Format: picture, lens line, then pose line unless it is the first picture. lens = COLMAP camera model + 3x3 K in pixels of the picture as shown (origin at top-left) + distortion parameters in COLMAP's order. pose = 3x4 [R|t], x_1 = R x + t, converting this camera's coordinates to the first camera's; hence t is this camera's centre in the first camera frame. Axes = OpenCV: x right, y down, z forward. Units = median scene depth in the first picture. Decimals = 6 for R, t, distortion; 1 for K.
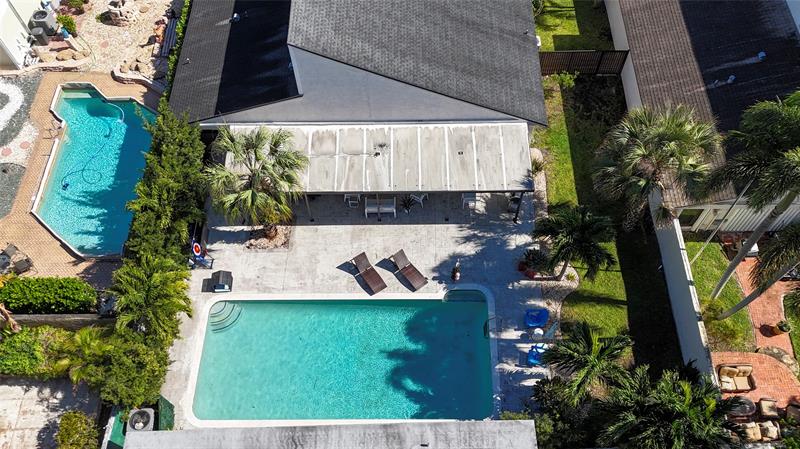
lens RADIAL K [[624.4, 0, 402.3], [0, 624.4, 226.4], [0, 0, 1]] dist [0.022879, -0.007906]
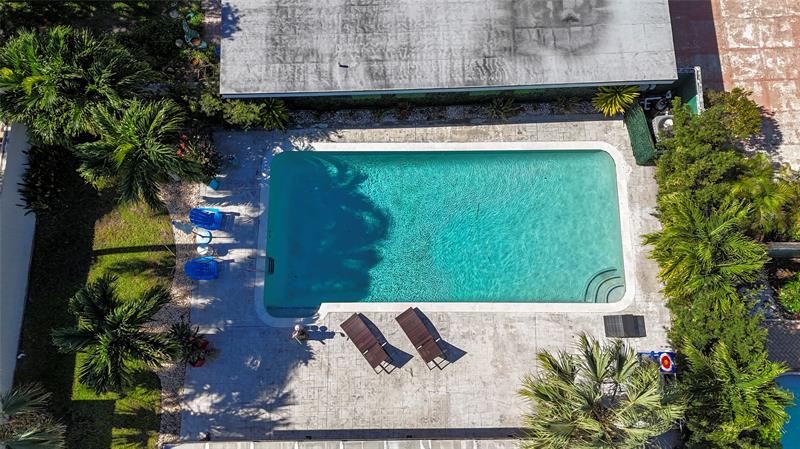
lens RADIAL K [[624.4, 0, 401.8], [0, 624.4, 223.8], [0, 0, 1]] dist [0.022879, -0.007906]
pose [[-0.999778, 0.014100, 0.015659, -0.047481], [0.000796, -0.717337, 0.696726, -0.355051], [0.021057, 0.696584, 0.717167, 0.400987]]
